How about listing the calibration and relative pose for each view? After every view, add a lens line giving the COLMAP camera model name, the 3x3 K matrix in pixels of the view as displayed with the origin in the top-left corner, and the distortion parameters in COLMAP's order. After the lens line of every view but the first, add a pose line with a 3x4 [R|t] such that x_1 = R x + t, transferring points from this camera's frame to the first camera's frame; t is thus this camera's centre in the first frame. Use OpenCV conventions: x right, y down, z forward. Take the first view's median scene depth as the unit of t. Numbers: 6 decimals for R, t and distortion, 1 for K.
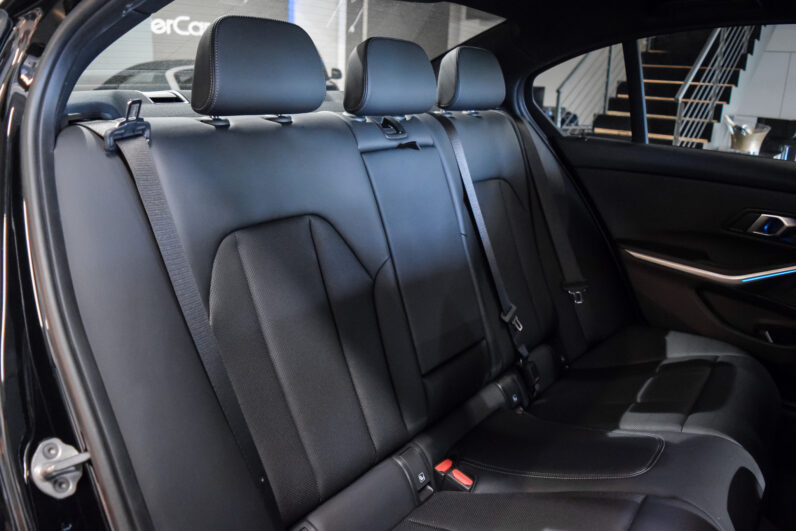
lens RADIAL K [[618.1, 0, 397.8], [0, 618.1, 282.1], [0, 0, 1]] dist [0.001680, -0.136401]
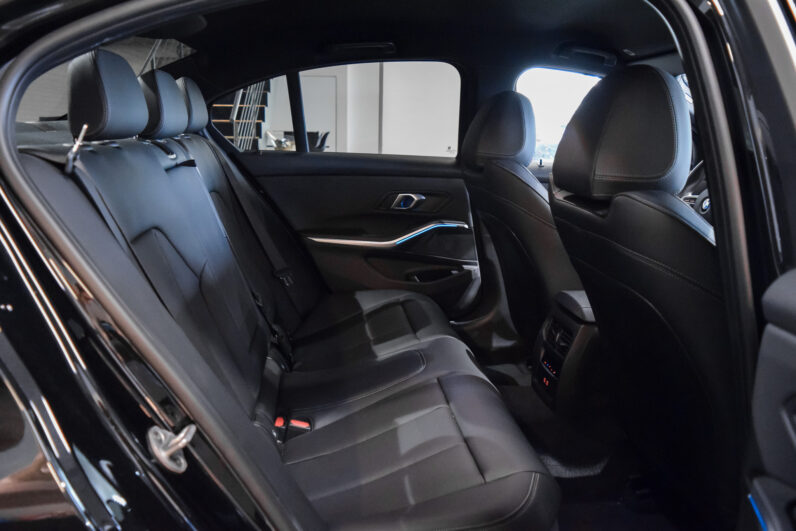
lens RADIAL K [[630.8, 0, 387.4], [0, 630.8, 266.7], [0, 0, 1]] dist [-0.079330, 0.003307]
pose [[0.742391, -0.175068, 0.646689, -0.370652], [0.215975, 0.976262, 0.016352, 0.020623], [-0.634201, 0.127529, 0.762578, -0.072949]]
